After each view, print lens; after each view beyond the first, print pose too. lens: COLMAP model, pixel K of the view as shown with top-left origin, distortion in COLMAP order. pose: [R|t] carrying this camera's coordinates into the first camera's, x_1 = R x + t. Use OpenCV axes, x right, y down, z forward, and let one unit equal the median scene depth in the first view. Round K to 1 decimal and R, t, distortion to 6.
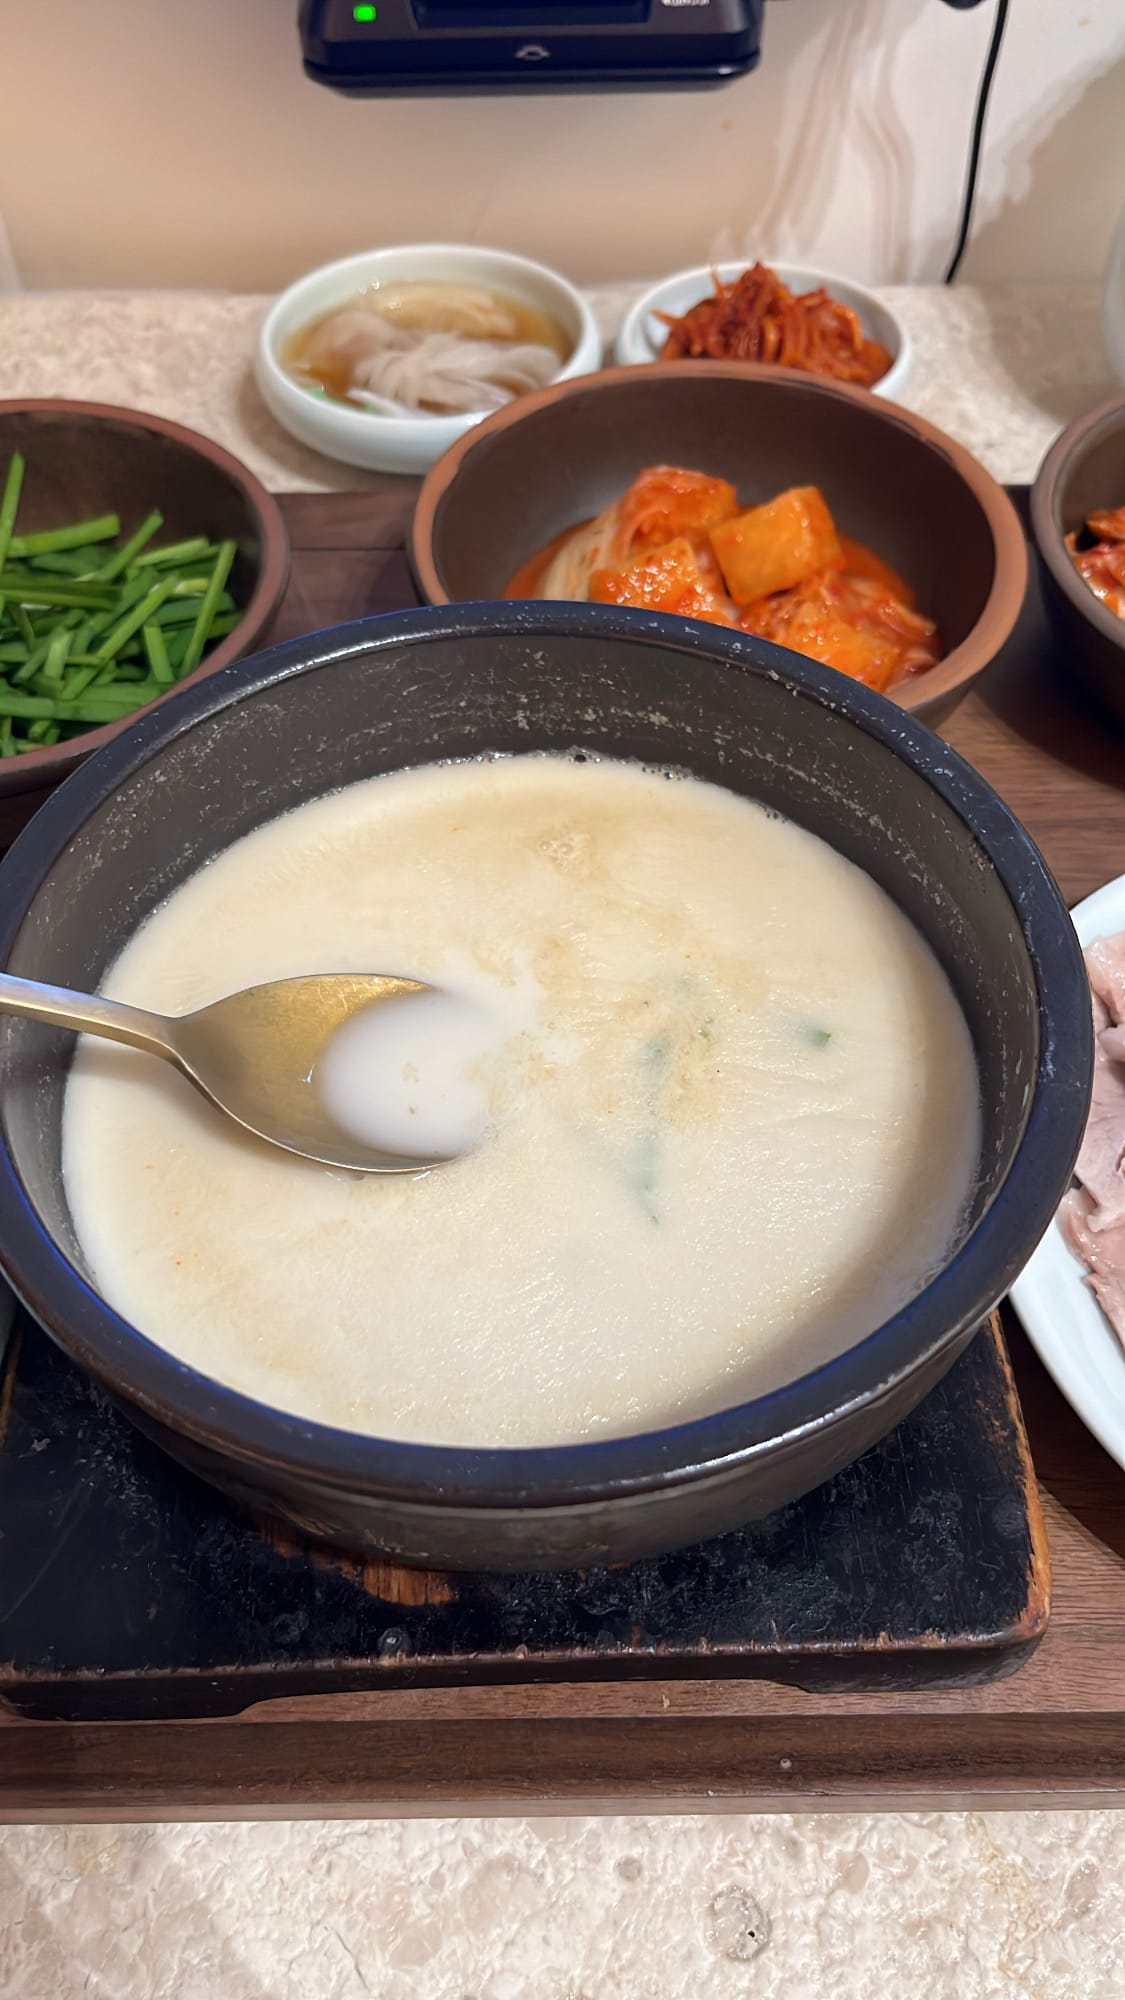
lens RADIAL K [[1613.3, 0, 571.9], [0, 1613.3, 1030.1], [0, 0, 1]] dist [0.017506, -0.033648]
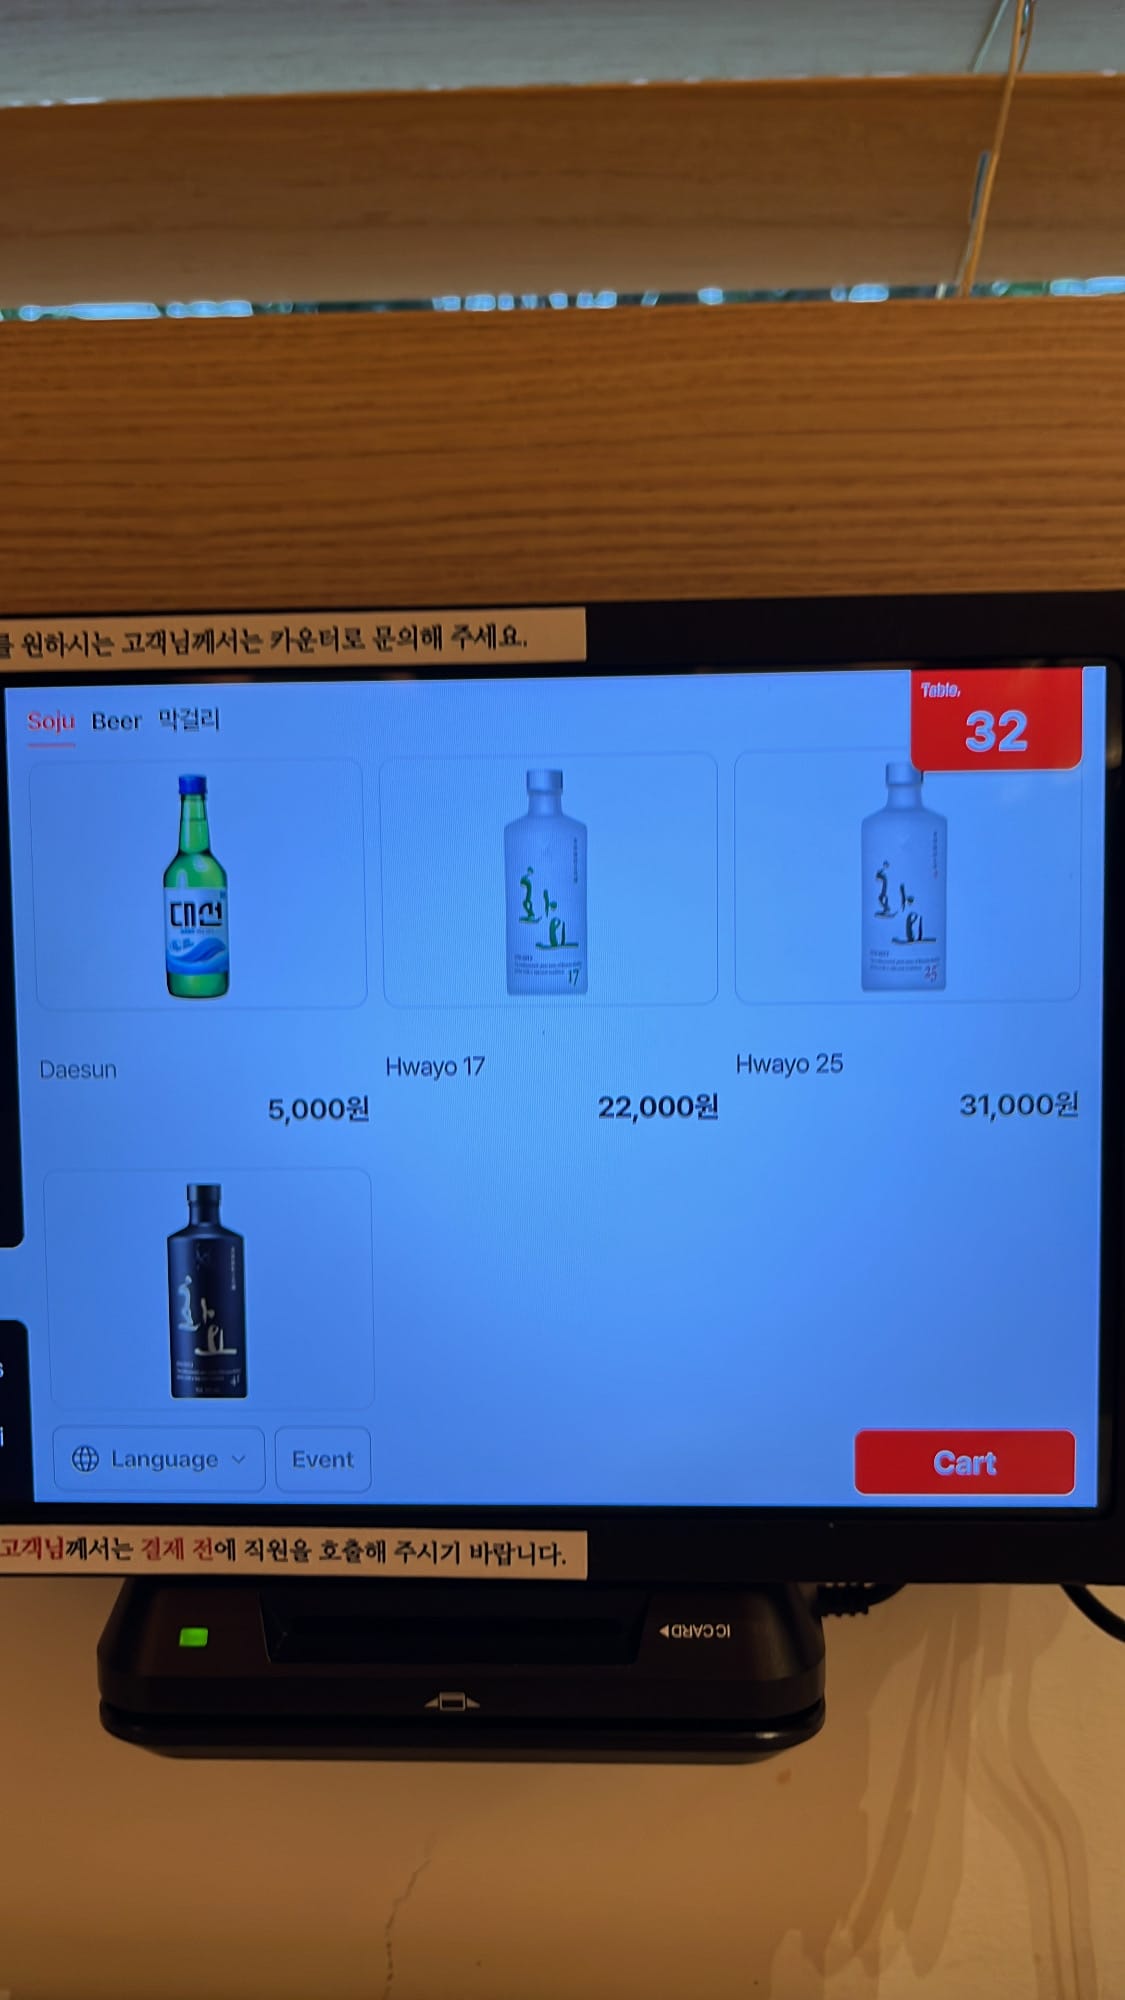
lens RADIAL K [[1613.3, 0, 568.9], [0, 1613.3, 1027.3], [0, 0, 1]] dist [0.017506, -0.033648]
pose [[0.997852, -0.000217, -0.065511, 0.075490], [-0.048970, 0.661792, -0.748087, -0.388704], [0.043517, 0.749688, 0.660359, 0.487536]]
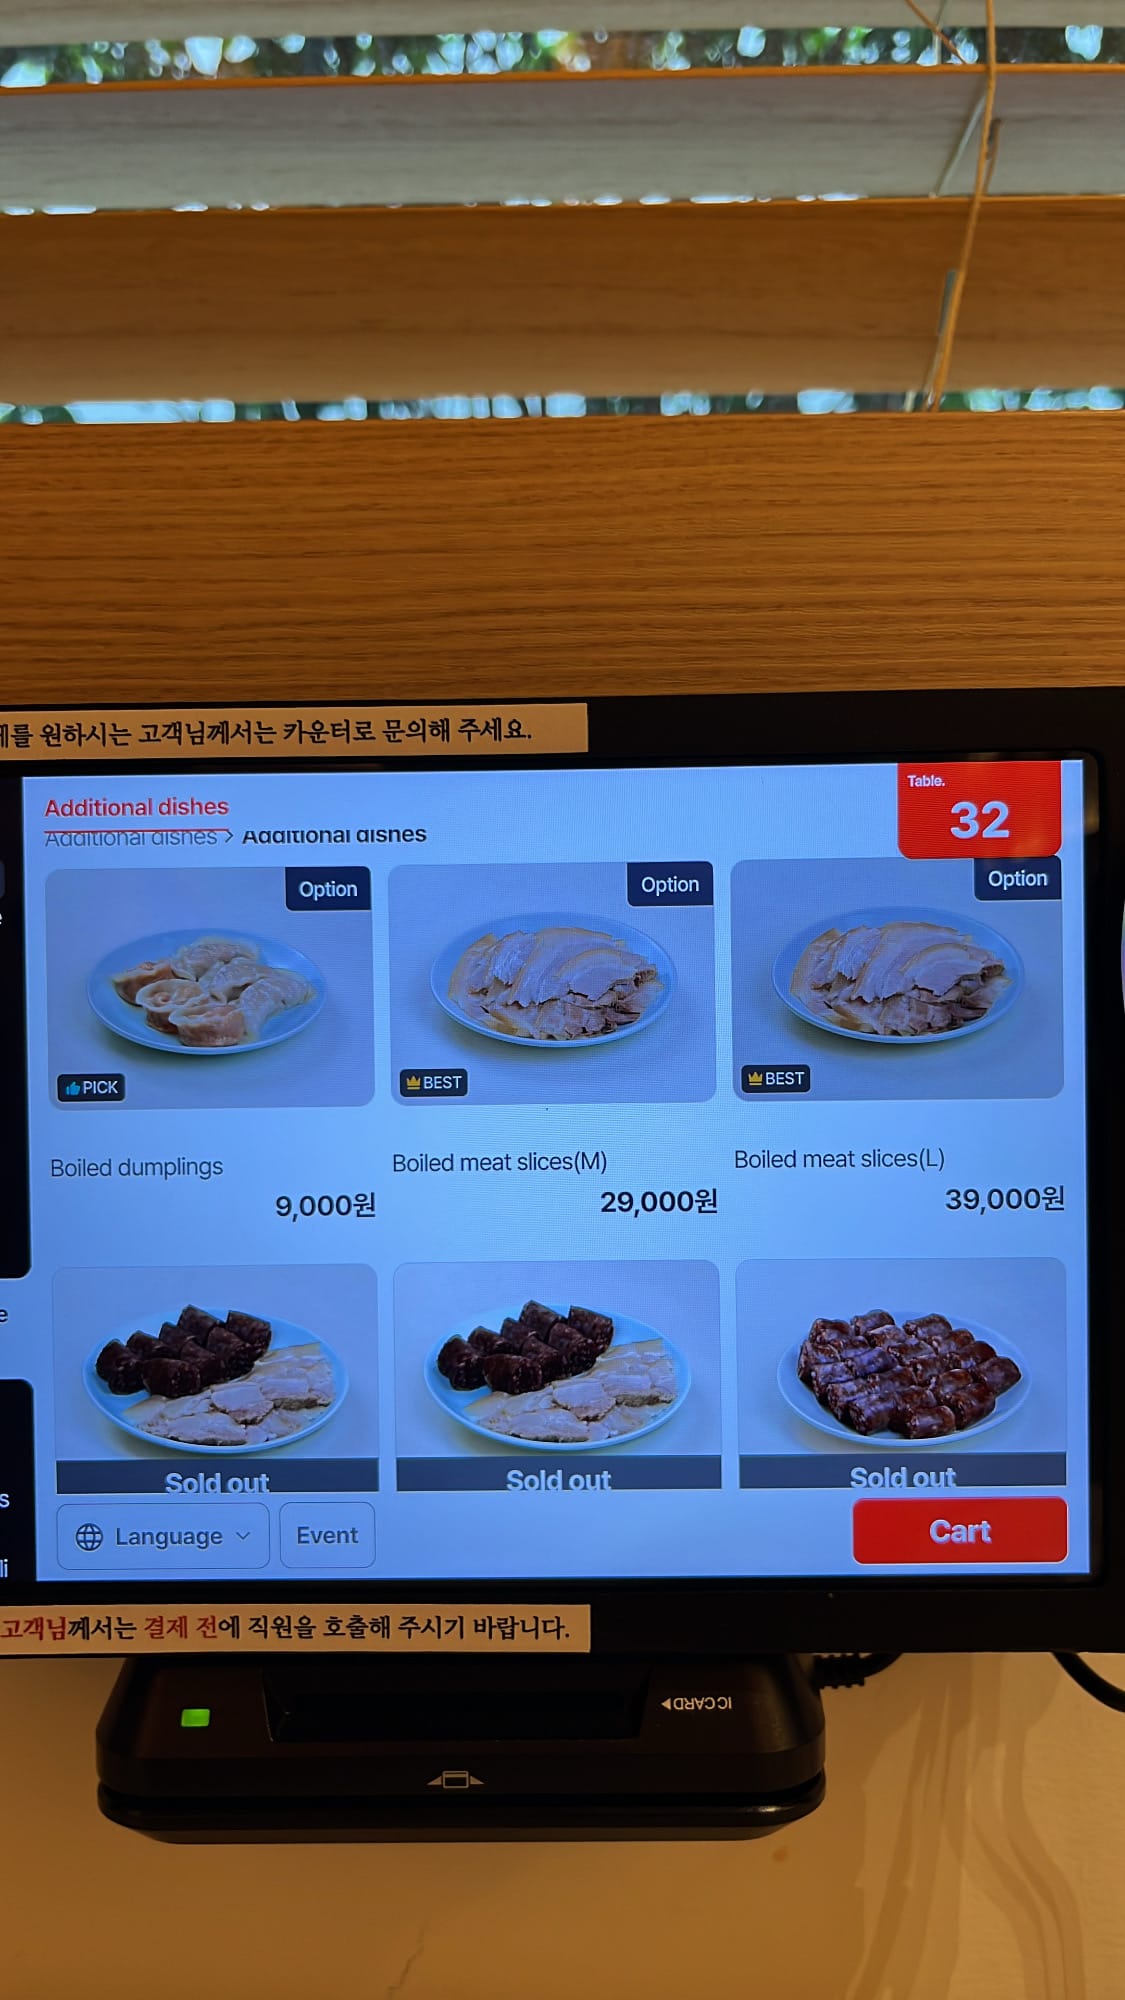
lens RADIAL K [[1613.3, 0, 580.7], [0, 1613.3, 1002.4], [0, 0, 1]] dist [0.017506, -0.033648]
pose [[0.999325, -0.004940, -0.036403, 0.059006], [-0.025558, 0.618312, -0.785517, -0.374237], [0.026388, 0.785917, 0.617769, 0.468041]]
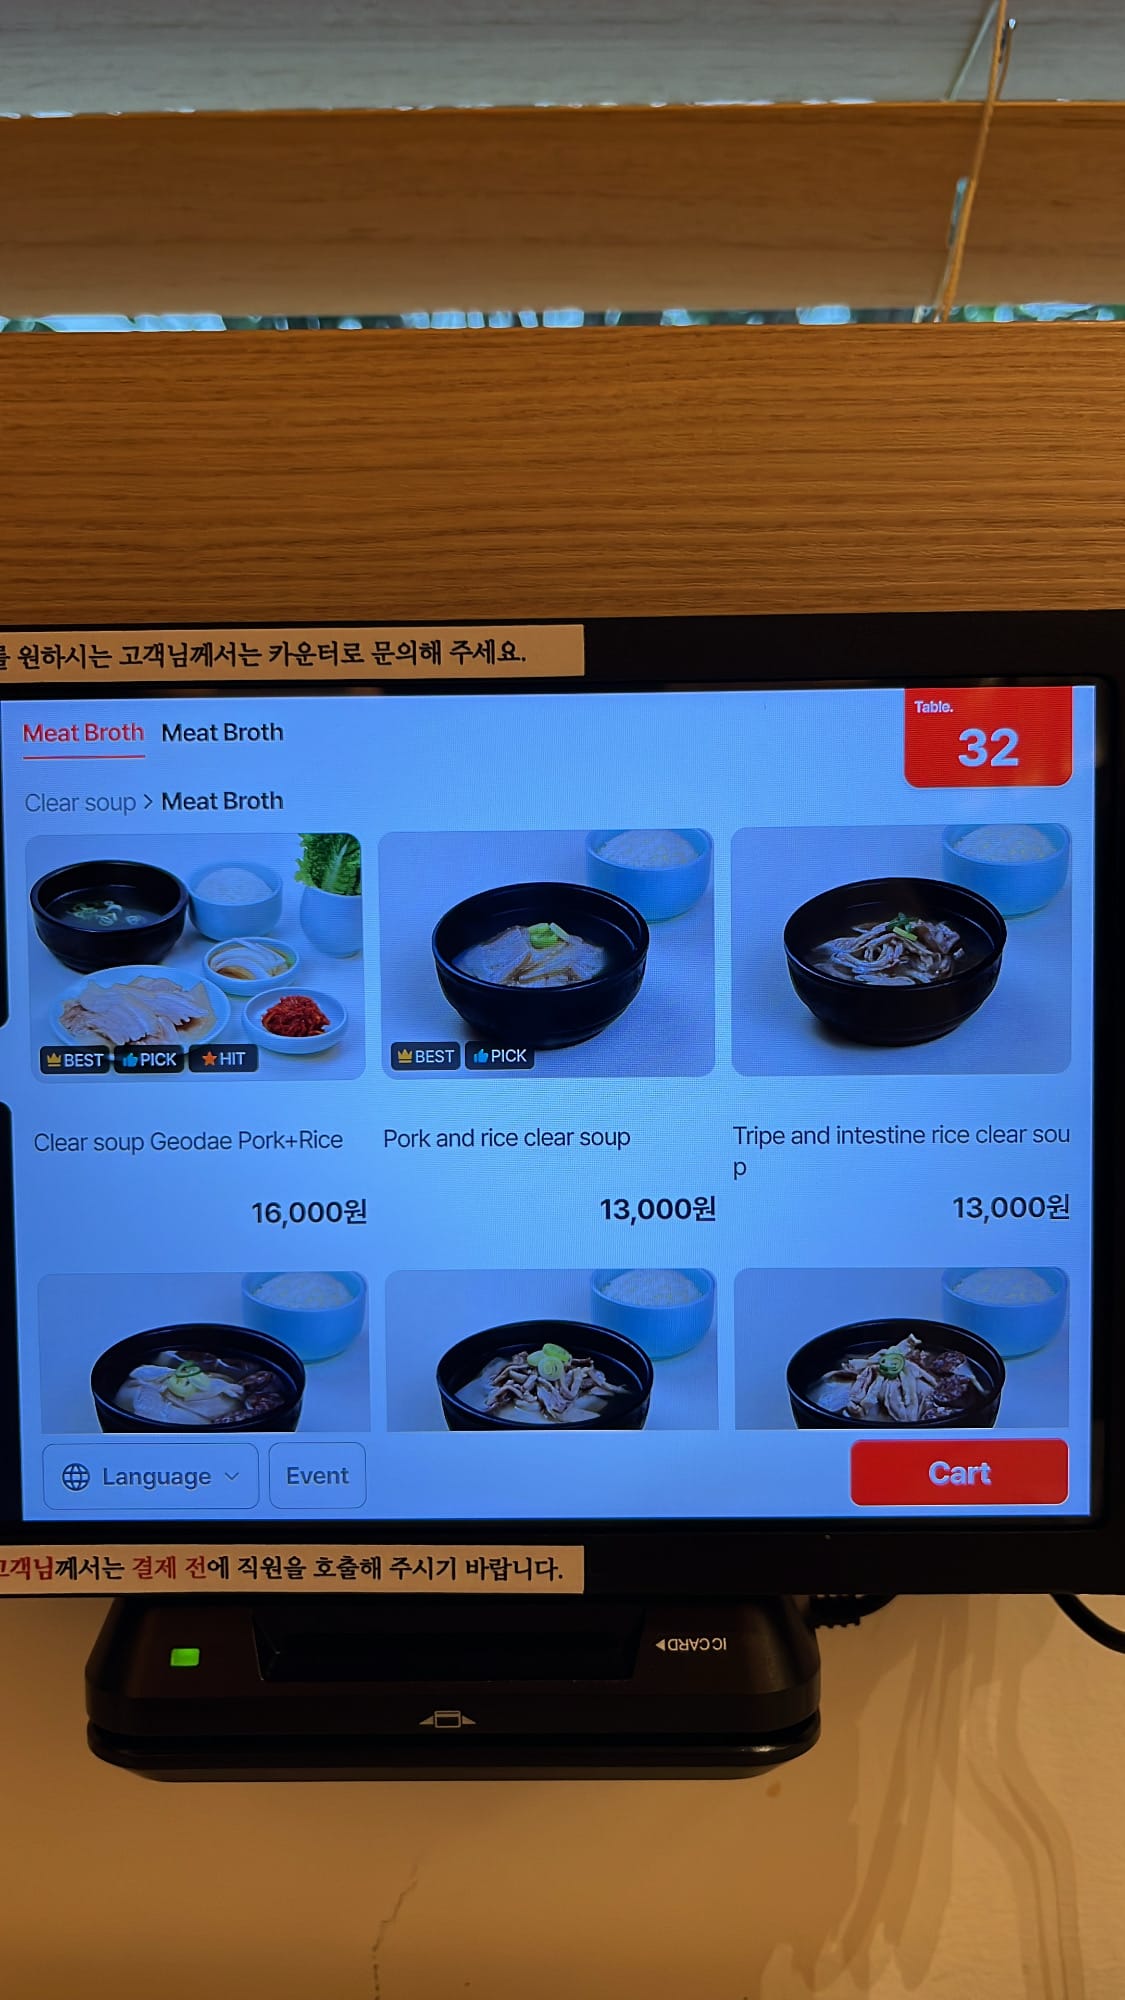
lens RADIAL K [[1613.3, 0, 579.3], [0, 1613.3, 999.1], [0, 0, 1]] dist [0.017506, -0.033648]
pose [[0.999371, -0.000936, -0.035458, 0.059044], [-0.026432, 0.646967, -0.762060, -0.388987], [0.023653, 0.762518, 0.646535, 0.482085]]
